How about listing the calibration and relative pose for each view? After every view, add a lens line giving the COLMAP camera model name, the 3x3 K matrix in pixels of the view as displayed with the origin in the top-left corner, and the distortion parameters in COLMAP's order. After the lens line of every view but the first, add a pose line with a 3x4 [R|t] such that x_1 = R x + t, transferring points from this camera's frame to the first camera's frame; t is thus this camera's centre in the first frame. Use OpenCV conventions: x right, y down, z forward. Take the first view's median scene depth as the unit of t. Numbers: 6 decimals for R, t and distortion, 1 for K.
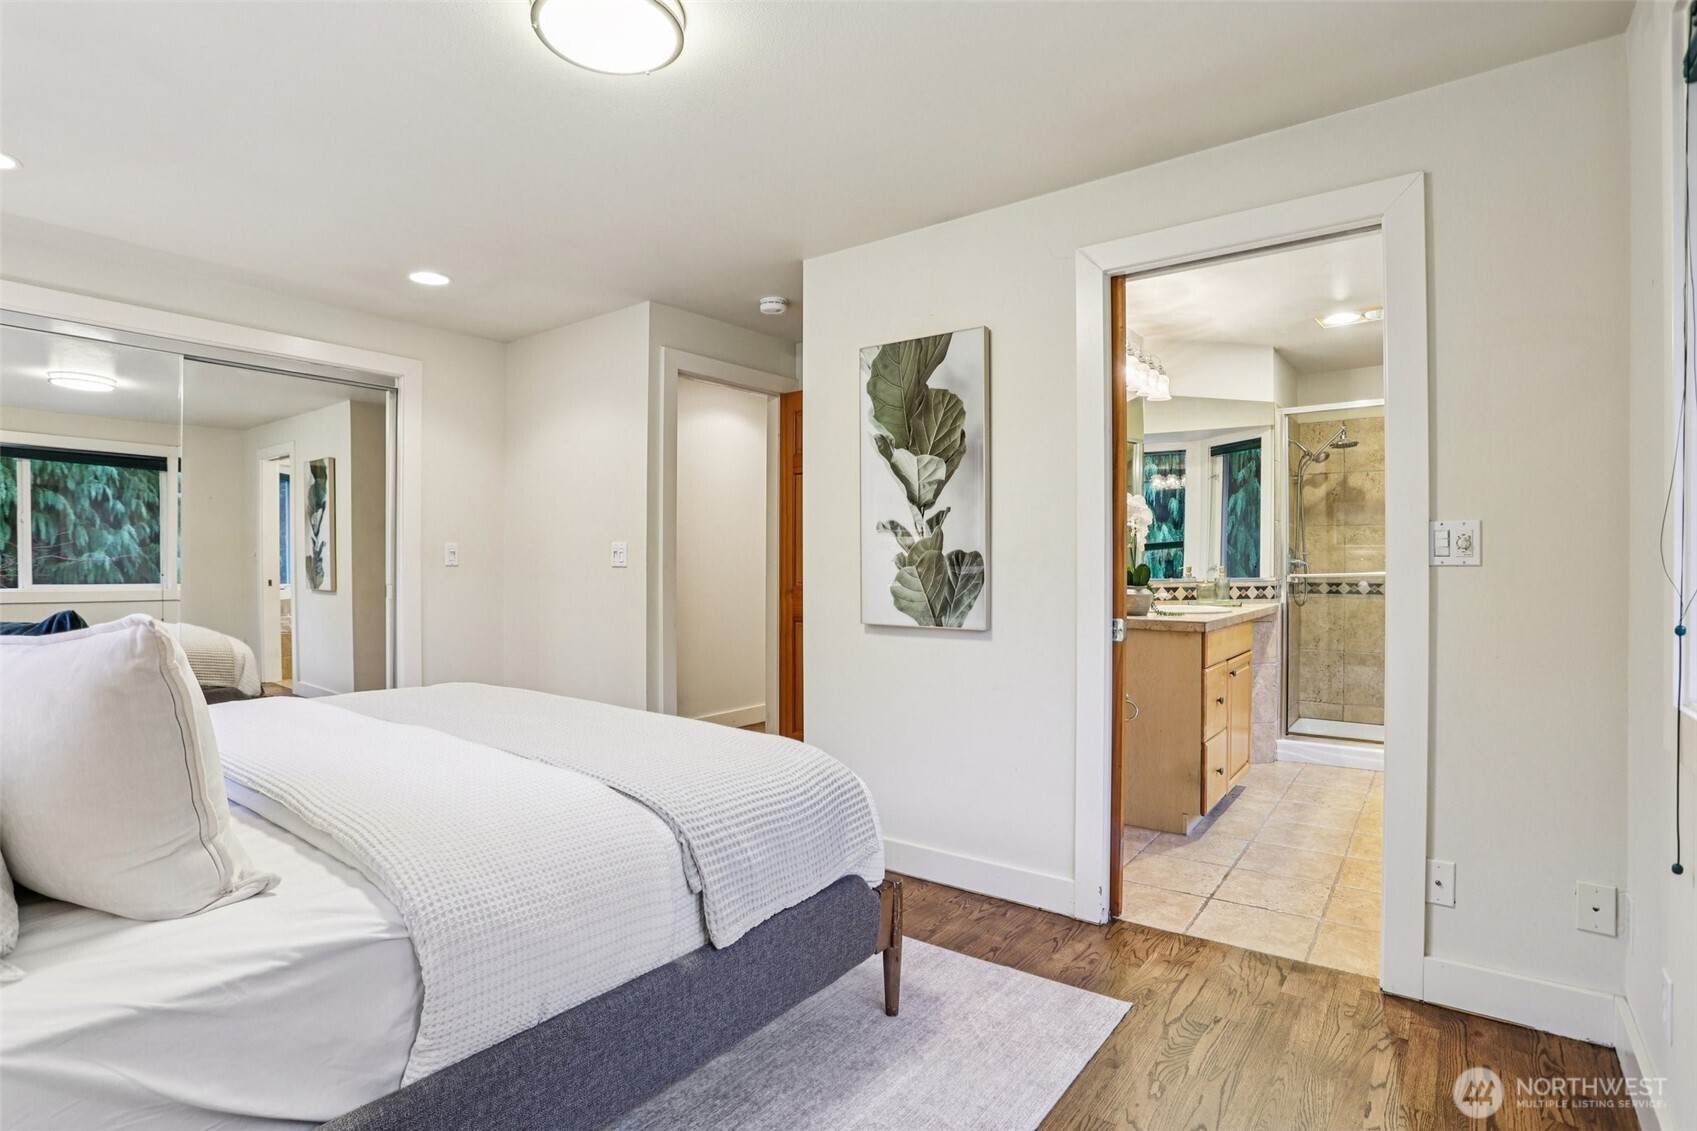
lens RADIAL K [[834.5, 0, 846.0], [0, 834.5, 555.4], [0, 0, 1]] dist [-0.073188, 0.034391]
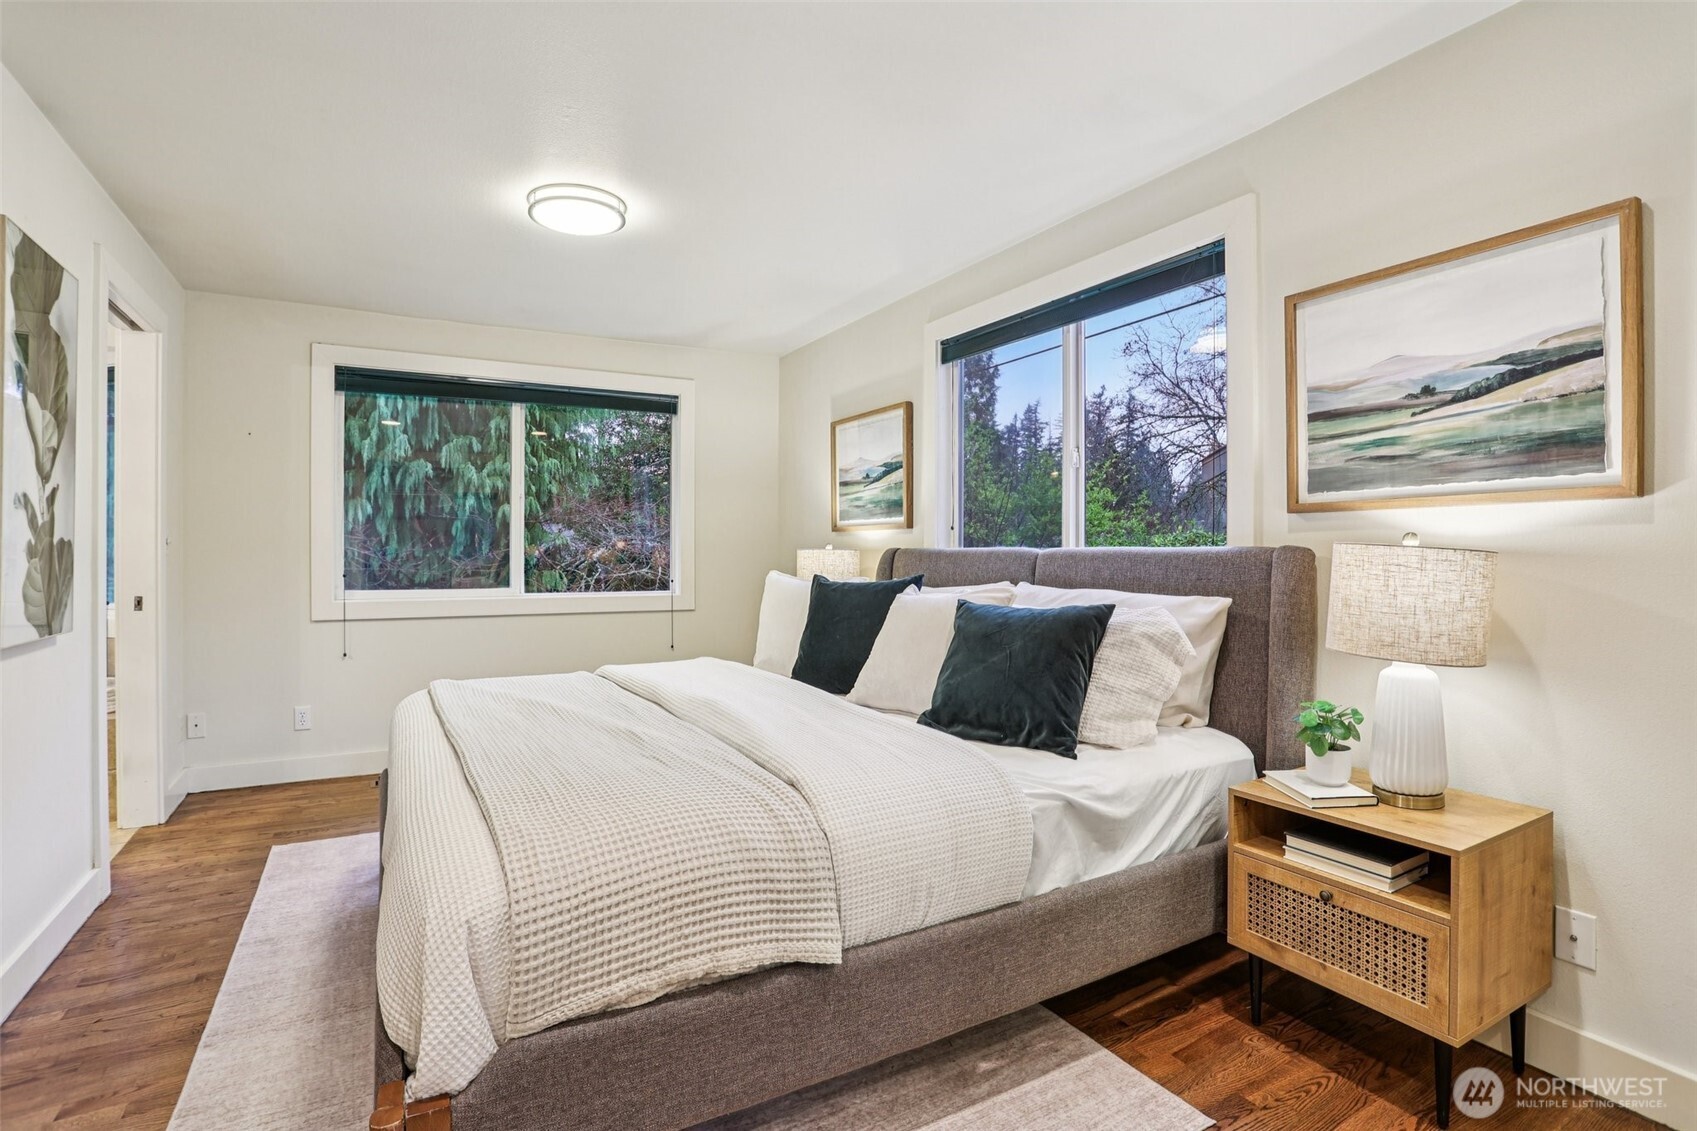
lens RADIAL K [[834.5, 0, 846.0], [0, 834.5, 555.4], [0, 0, 1]] dist [-0.073188, 0.034391]
pose [[-0.910651, -0.006499, 0.413125, -0.914699], [-0.005559, 0.999979, 0.003477, 0.004331], [-0.413138, 0.000870, -0.910668, 1.441735]]
